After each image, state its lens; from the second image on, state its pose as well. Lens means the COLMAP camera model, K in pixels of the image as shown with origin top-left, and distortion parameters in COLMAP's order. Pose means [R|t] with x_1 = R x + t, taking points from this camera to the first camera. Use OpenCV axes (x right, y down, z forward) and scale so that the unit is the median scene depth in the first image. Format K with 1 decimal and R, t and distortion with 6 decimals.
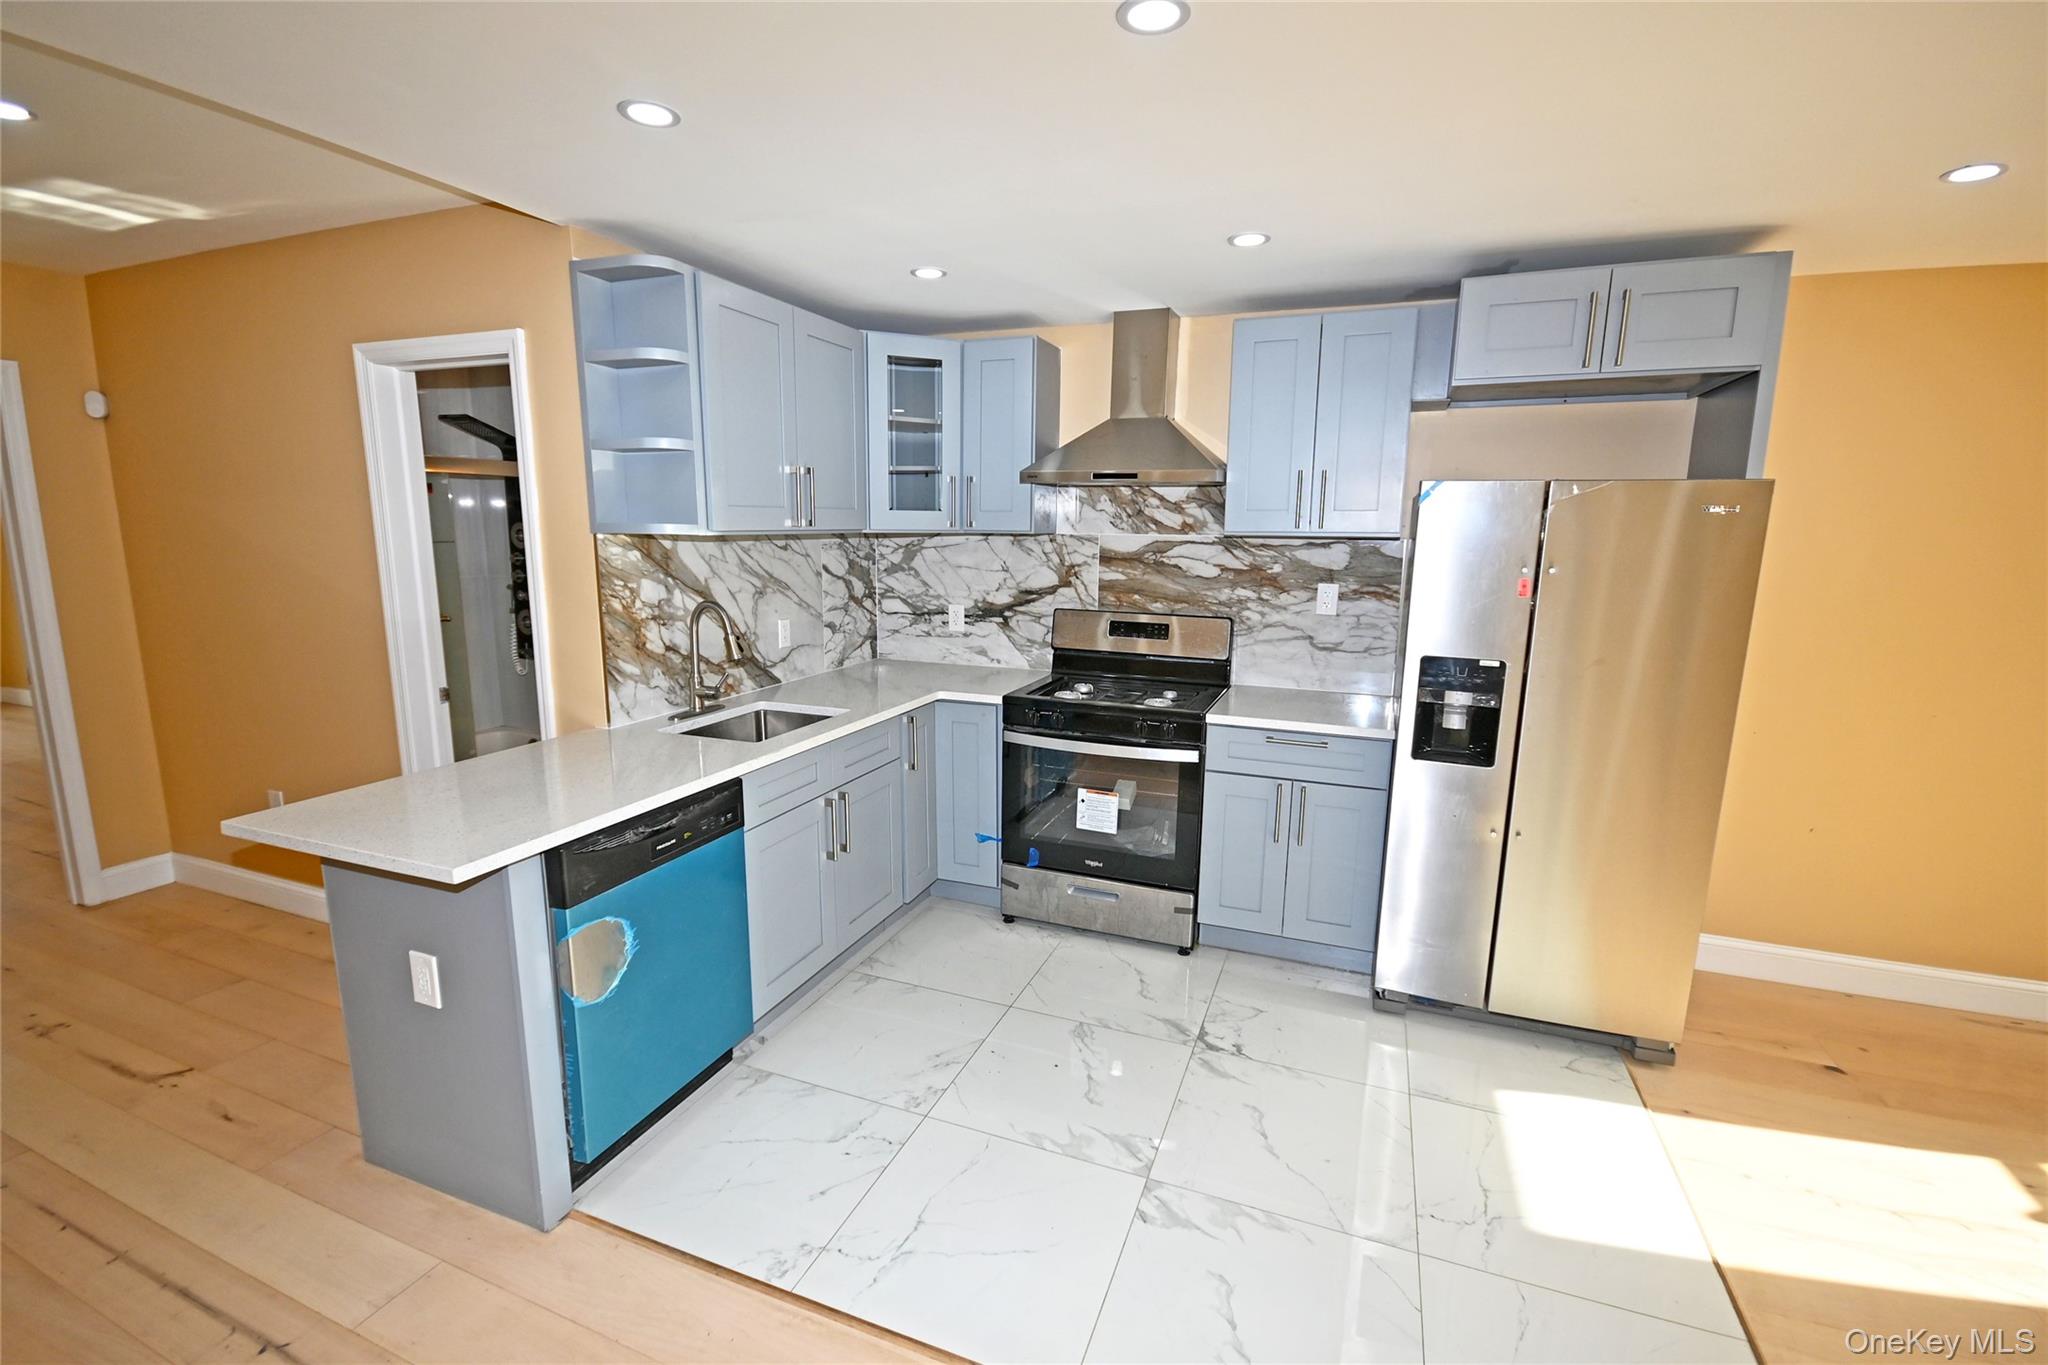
lens RADIAL K [[896.7, 0, 1016.1], [0, 896.7, 691.0], [0, 0, 1]] dist [0.002243, -0.008062]
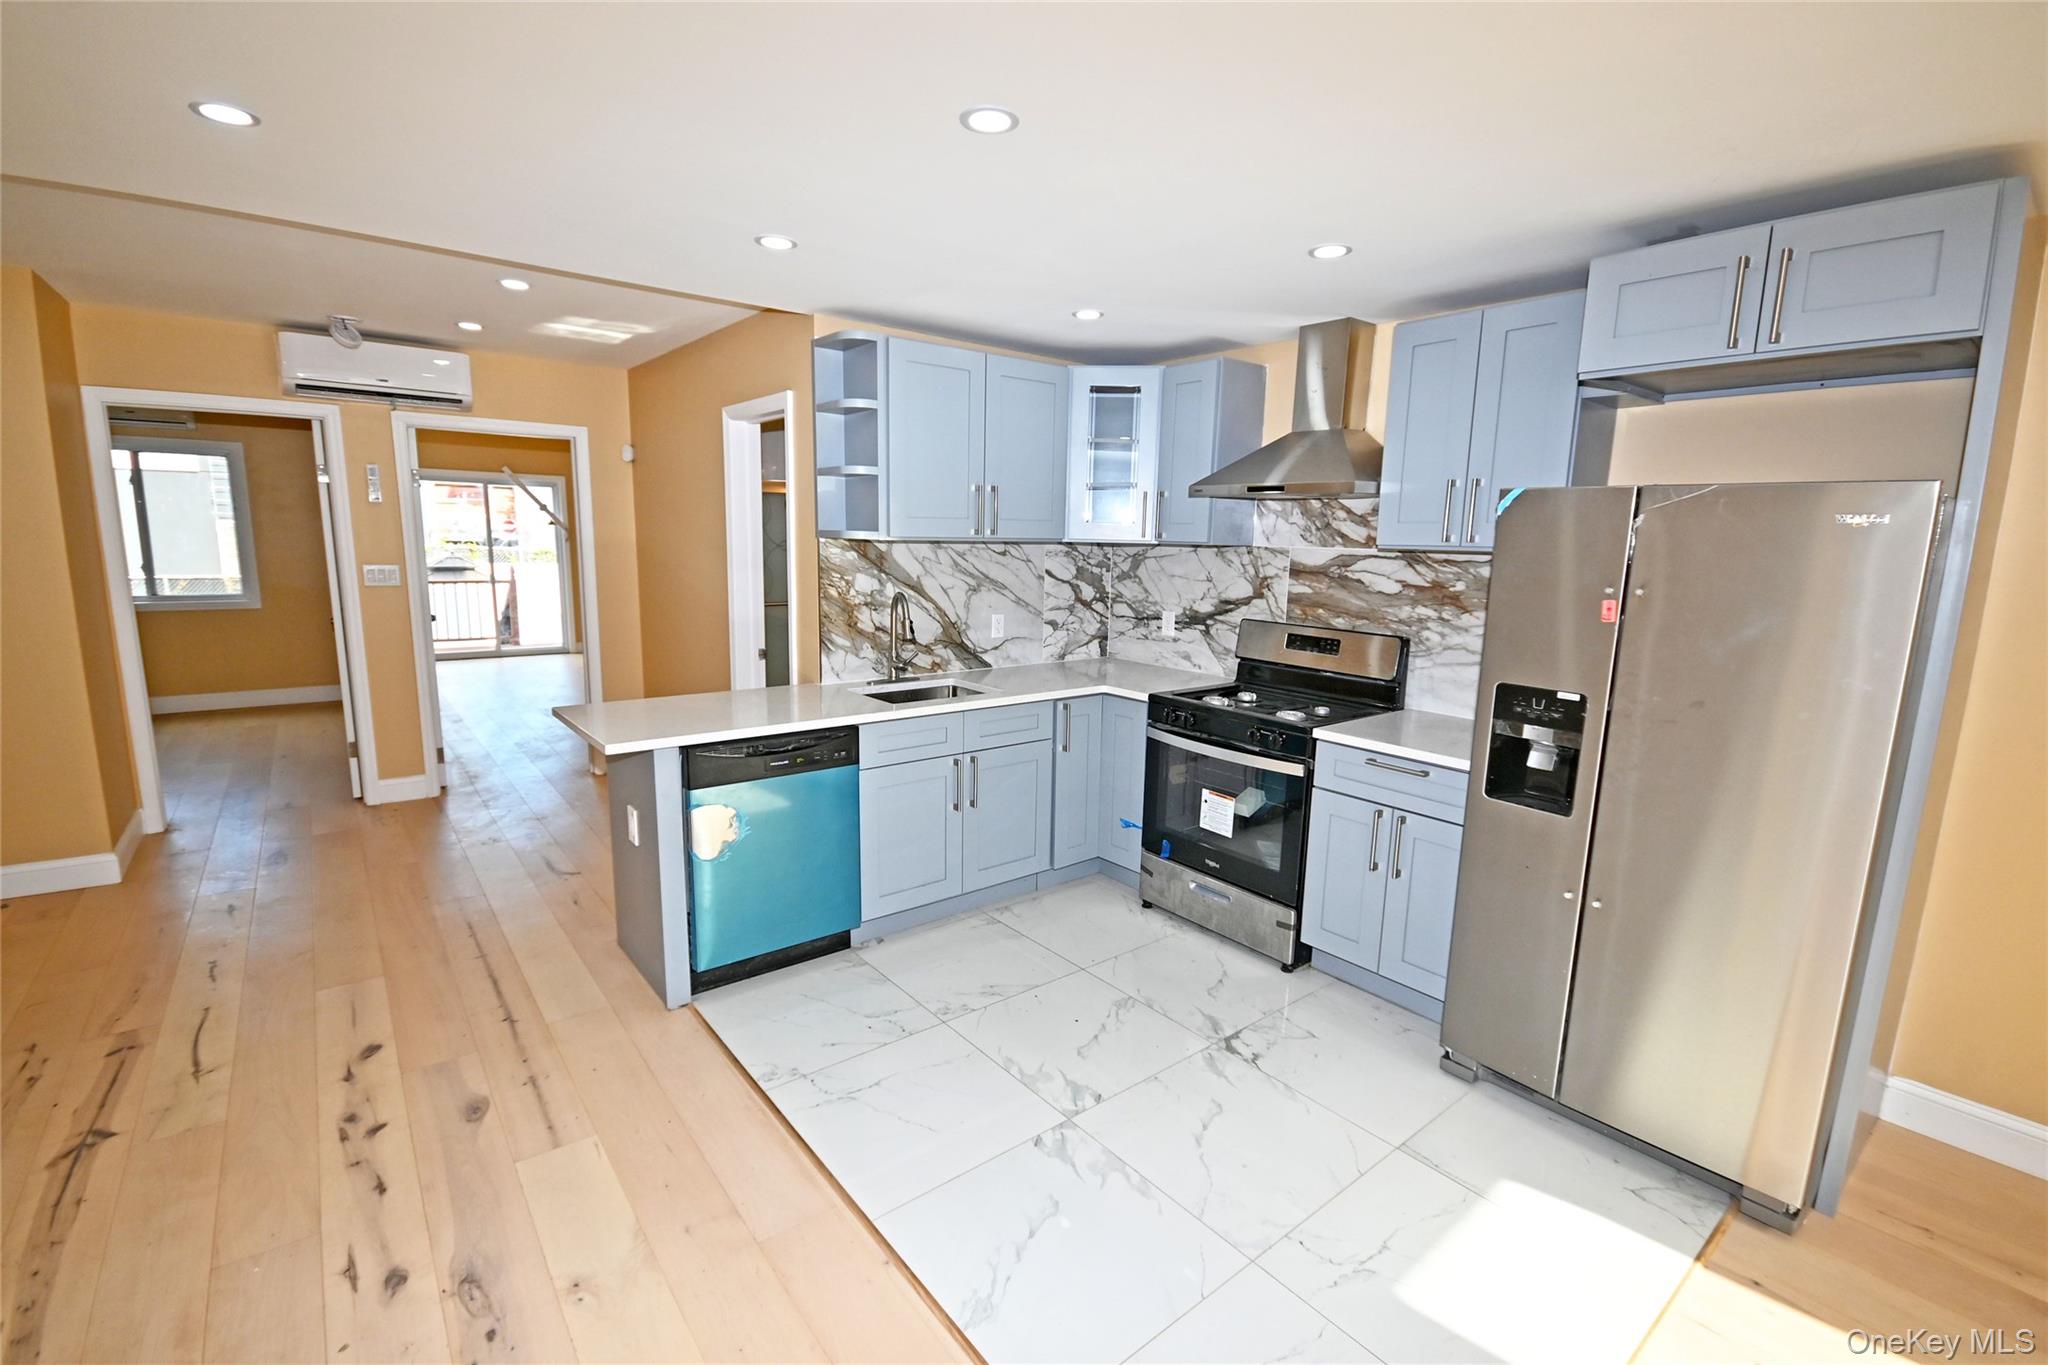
lens RADIAL K [[896.7, 0, 1026.0], [0, 896.7, 687.4], [0, 0, 1]] dist [0.002243, -0.008062]
pose [[0.869646, 0.091105, -0.485197, 0.387876], [-0.101870, 0.994789, 0.004204, 0.008427], [0.483052, 0.045771, 0.874395, -0.013638]]
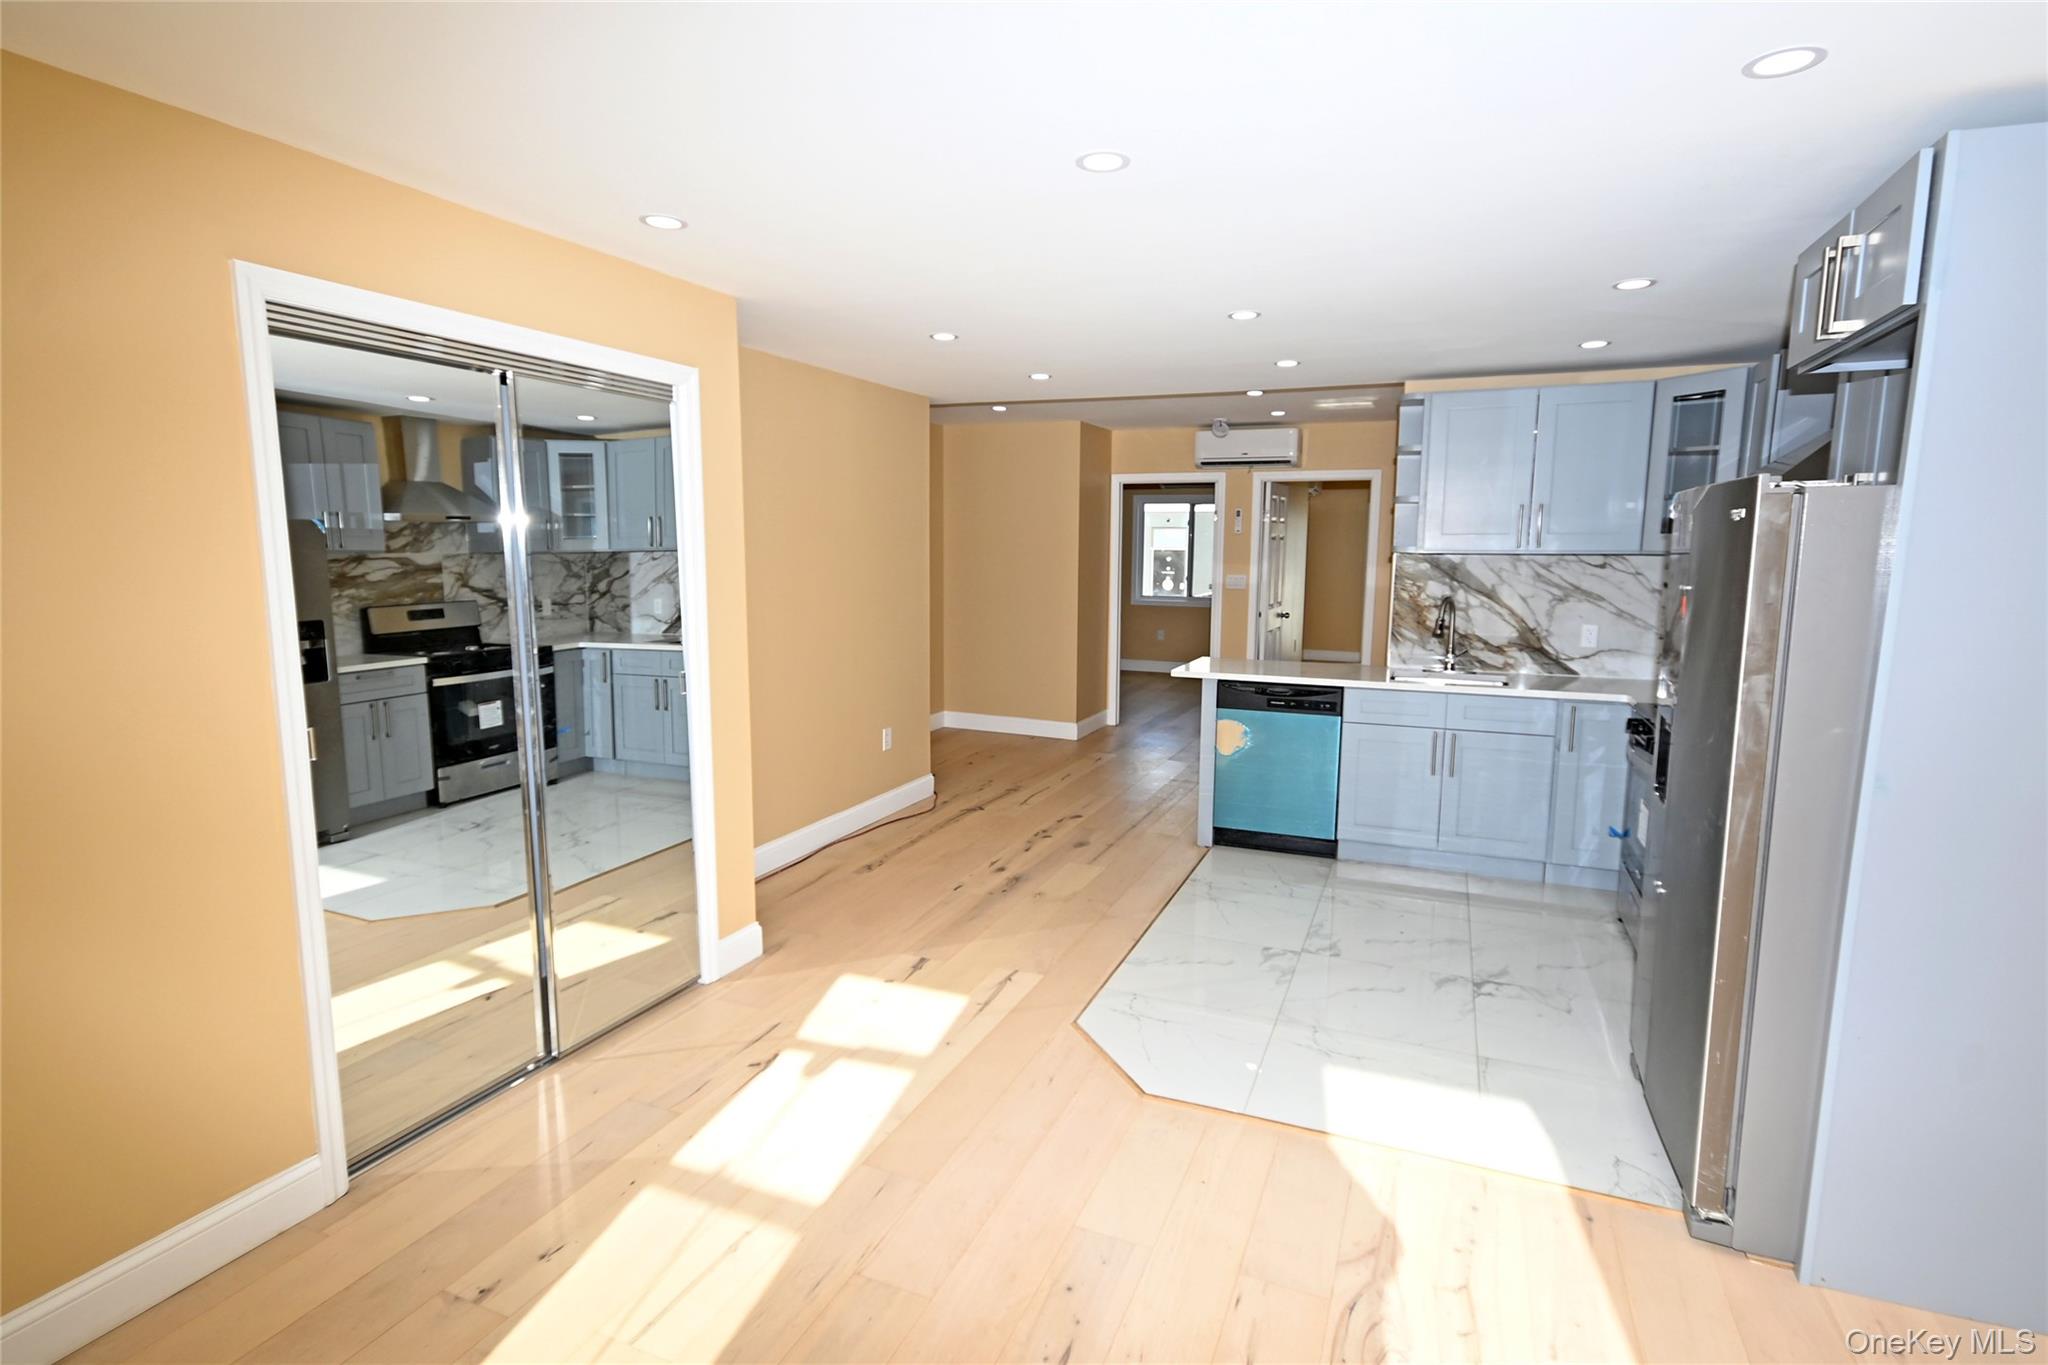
lens RADIAL K [[1007.9, 0, 1031.1], [0, 1007.9, 693.5], [0, 0, 1]] dist [0.002902, 0.000655]
pose [[-0.014045, 0.134657, -0.990793, 1.220226], [-0.186354, 0.973177, 0.134905, -0.034606], [0.982382, 0.186533, 0.011426, 0.278897]]
